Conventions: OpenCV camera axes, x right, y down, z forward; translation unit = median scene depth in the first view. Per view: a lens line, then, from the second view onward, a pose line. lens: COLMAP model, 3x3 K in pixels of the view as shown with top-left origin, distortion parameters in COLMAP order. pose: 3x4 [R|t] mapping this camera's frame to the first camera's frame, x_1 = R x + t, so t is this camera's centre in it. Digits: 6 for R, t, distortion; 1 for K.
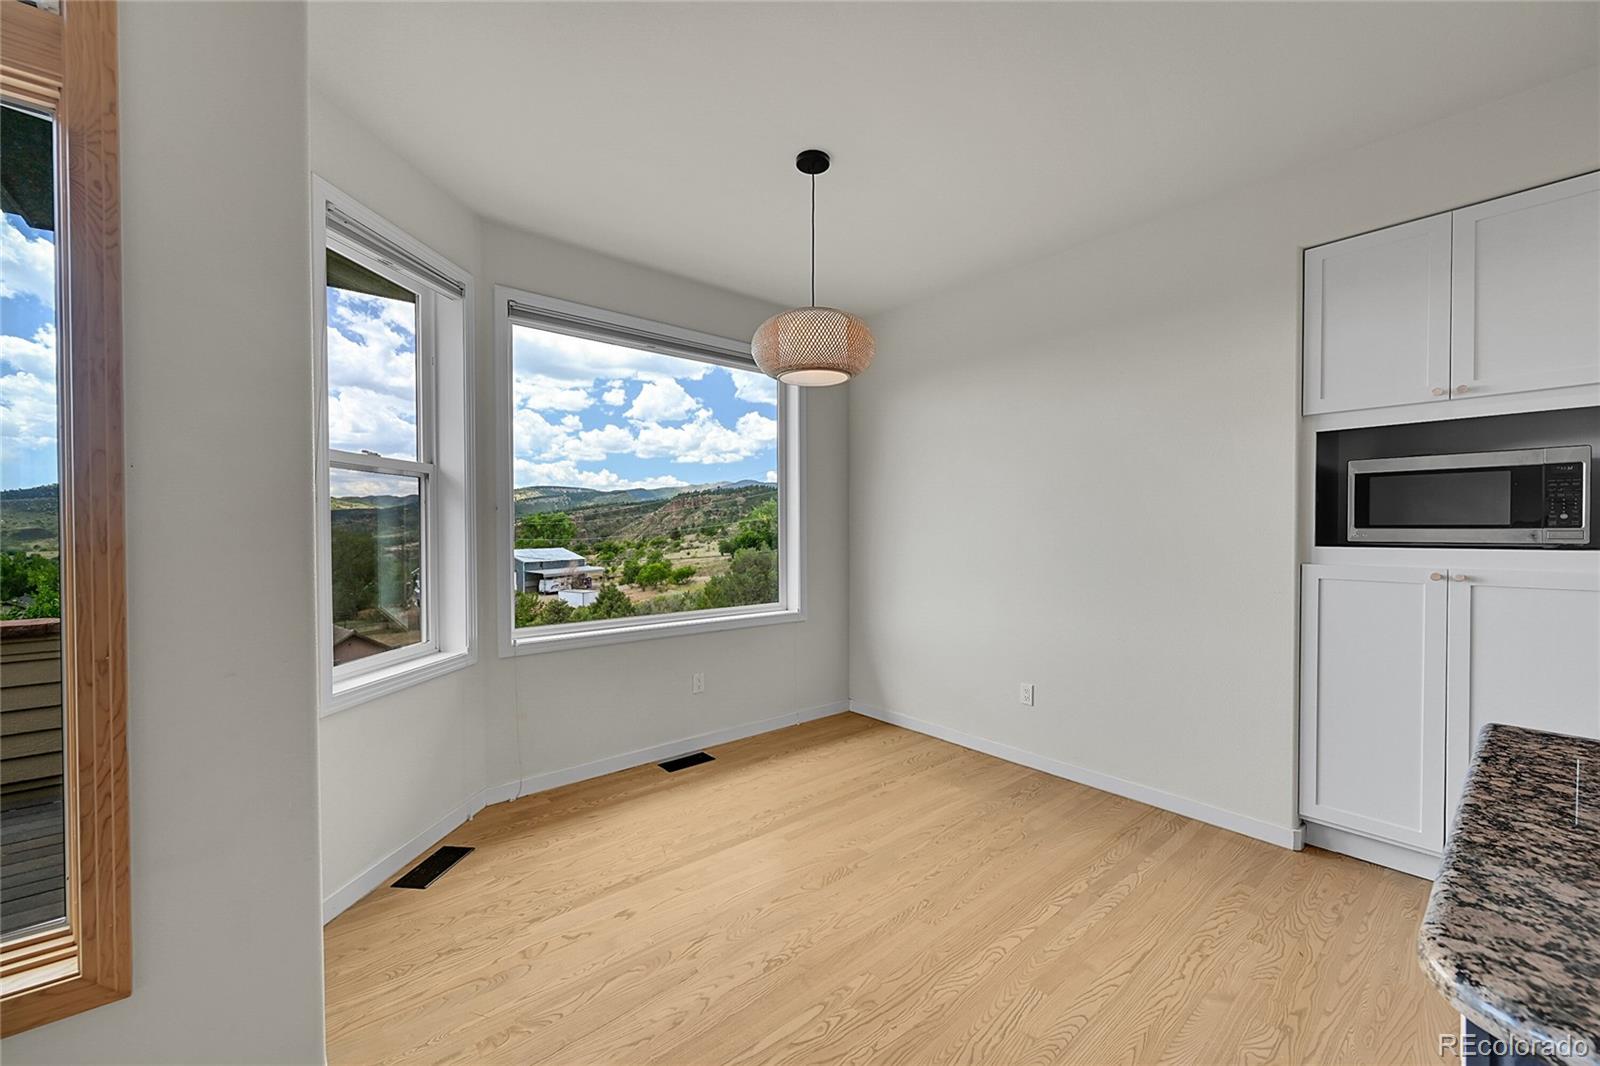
lens RADIAL K [[622.8, 0, 799.8], [0, 622.8, 536.5], [0, 0, 1]] dist [-0.004279, -0.000062]
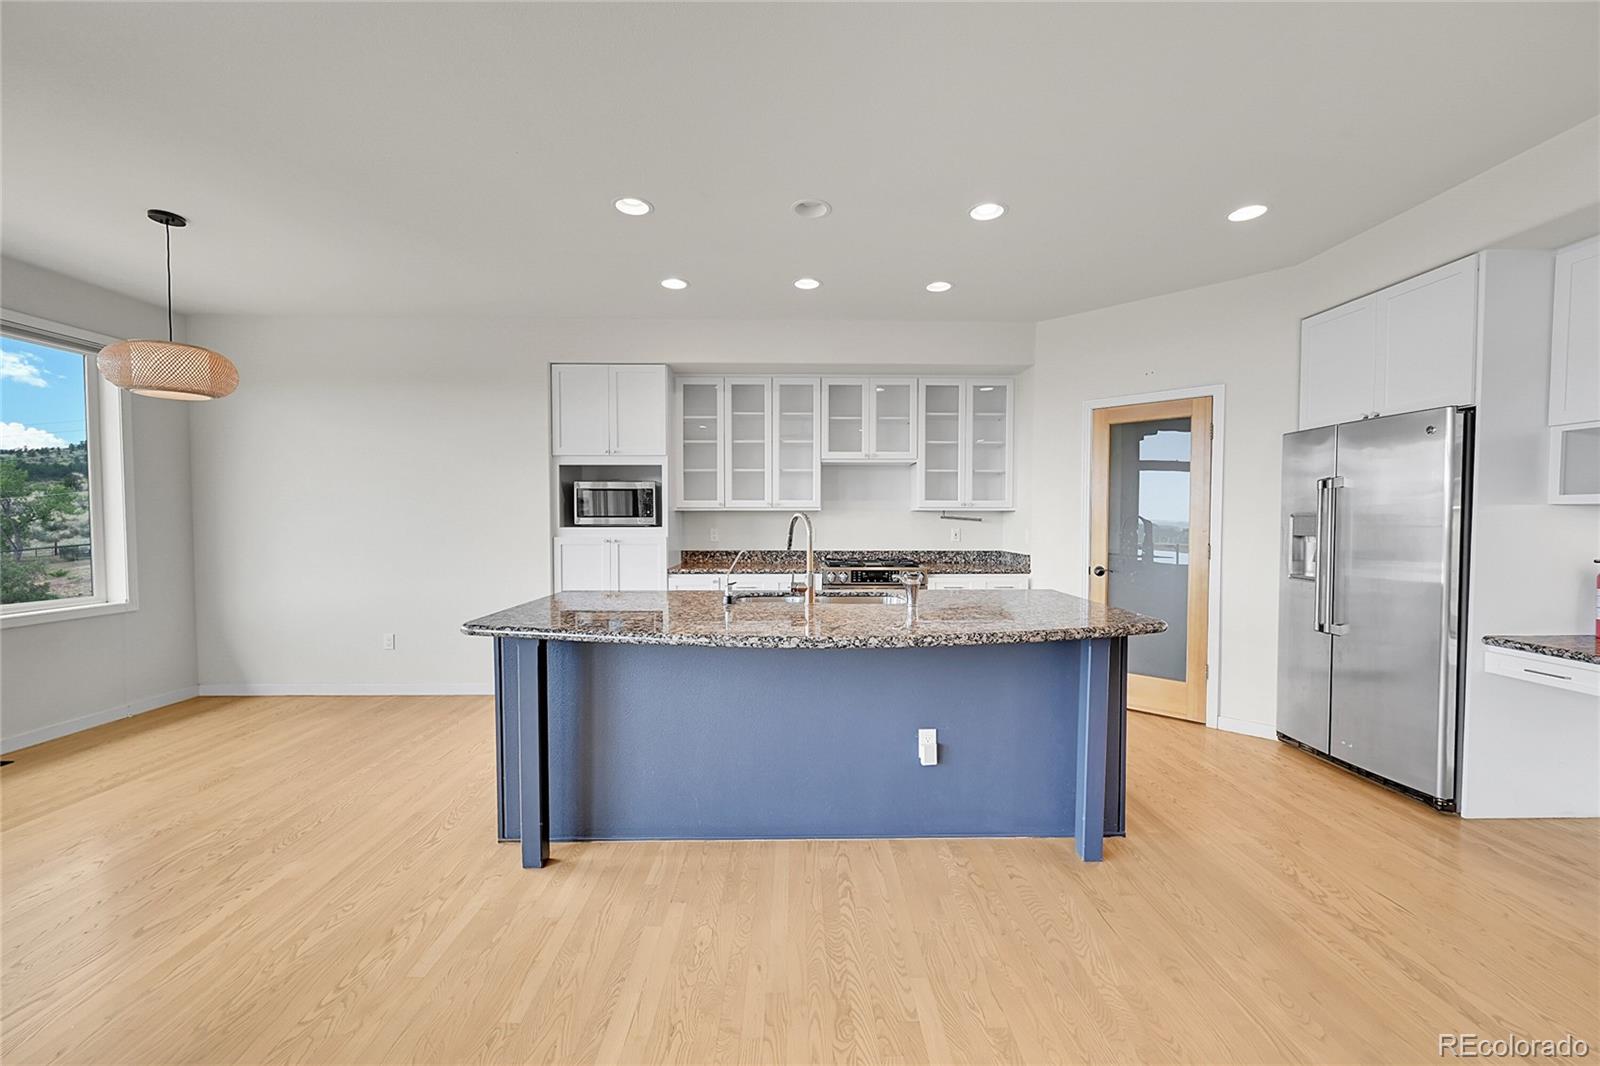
lens RADIAL K [[622.8, 0, 806.1], [0, 622.8, 537.6], [0, 0, 1]] dist [-0.004279, -0.000062]
pose [[0.621882, -0.023957, 0.782745, -0.157927], [0.008892, 0.999684, 0.023531, 0.009377], [-0.783061, -0.007673, 0.621898, -0.713515]]
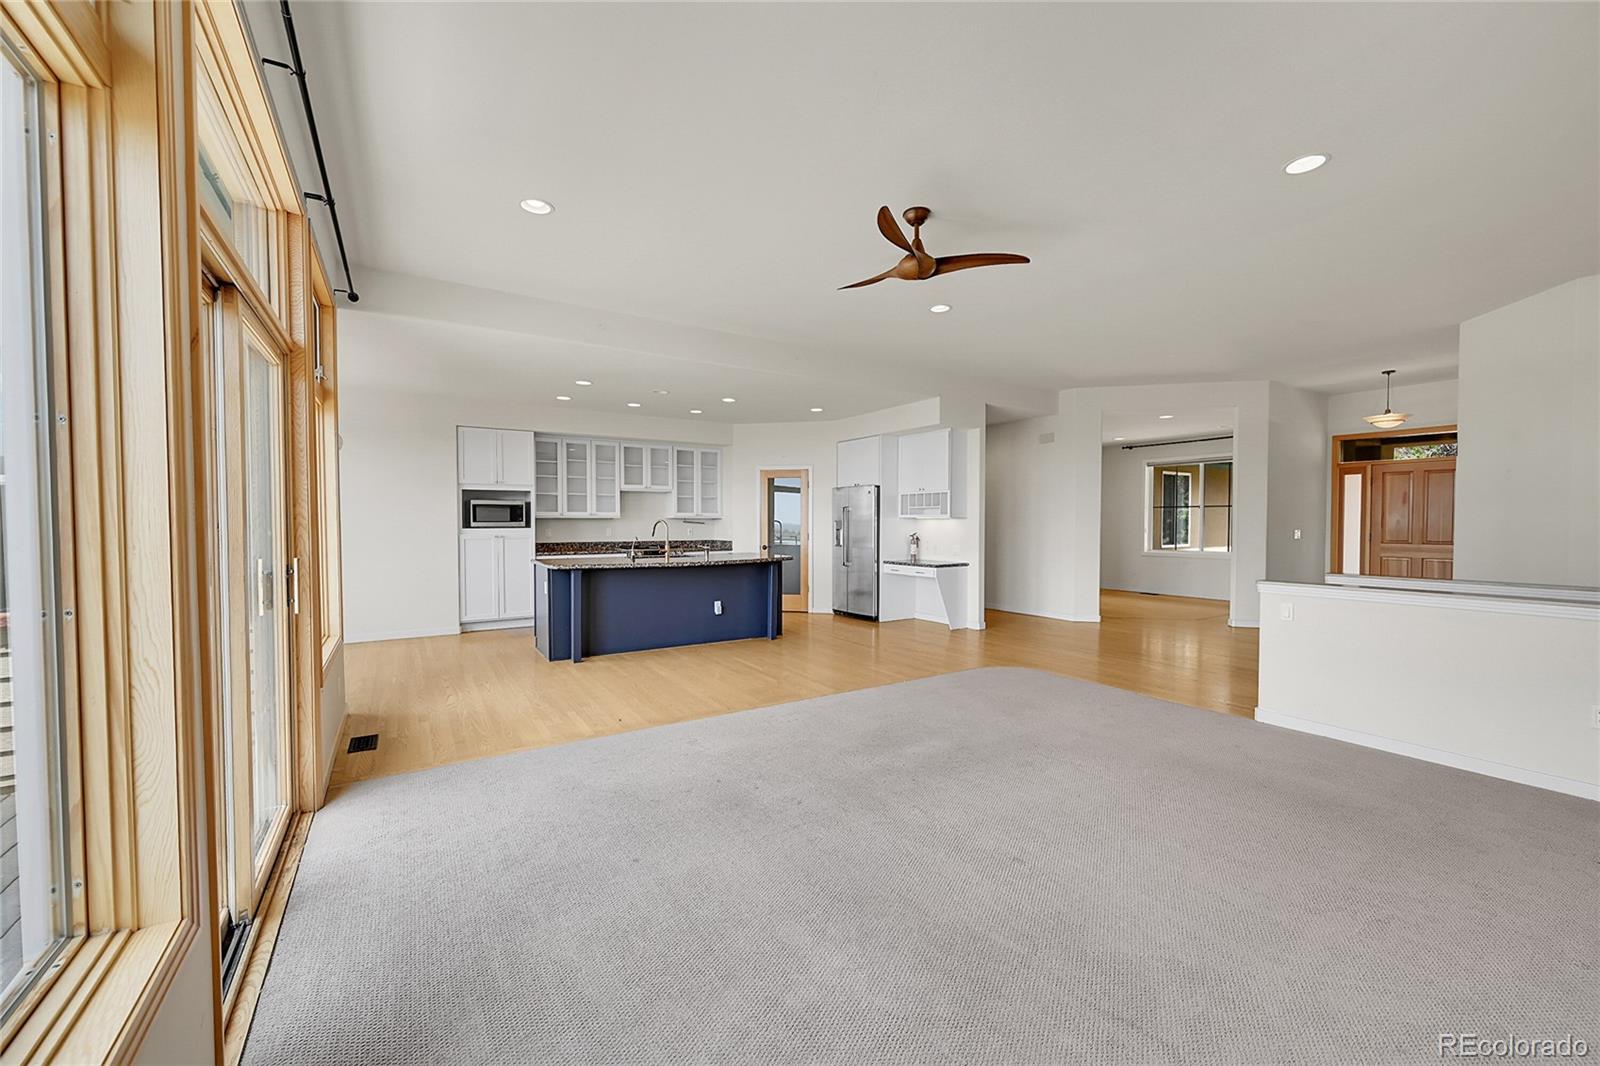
lens RADIAL K [[622.8, 0, 805.6], [0, 622.8, 536.5], [0, 0, 1]] dist [-0.004279, -0.000062]
pose [[0.112373, -0.023861, 0.993380, -1.885329], [0.012053, 0.999671, 0.022649, 0.006922], [-0.993593, 0.009428, 0.112624, -0.927137]]
